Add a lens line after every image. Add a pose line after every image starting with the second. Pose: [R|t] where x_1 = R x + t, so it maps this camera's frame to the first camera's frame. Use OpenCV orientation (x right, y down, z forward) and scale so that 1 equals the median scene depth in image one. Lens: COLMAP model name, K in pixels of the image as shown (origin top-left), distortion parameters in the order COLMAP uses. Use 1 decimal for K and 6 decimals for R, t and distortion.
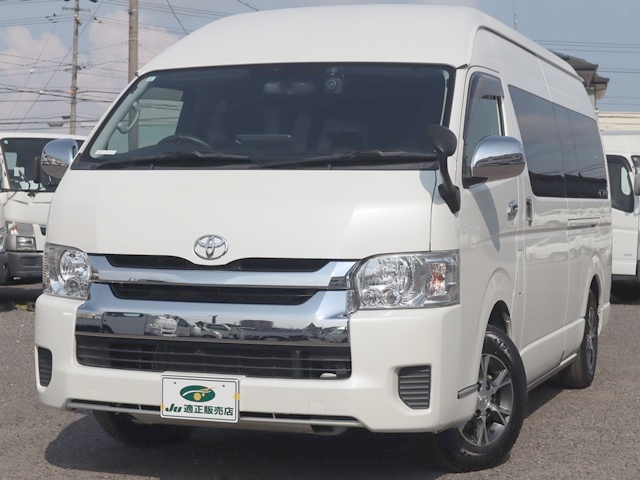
lens RADIAL K [[1284.7, 0, 320.5], [0, 1284.7, 207.1], [0, 0, 1]] dist [0.045316, 0.000000]
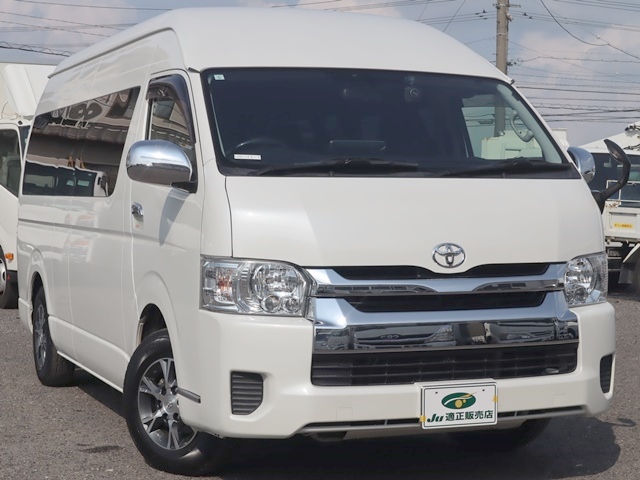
lens RADIAL K [[1284.7, 0, 335.6], [0, 1284.7, 238.4], [0, 0, 1]] dist [0.045316, 0.000000]
pose [[0.772598, -0.027764, 0.634289, -0.790251], [0.009683, 0.999442, 0.031953, -0.014985], [-0.634822, -0.018545, 0.772436, 0.279634]]
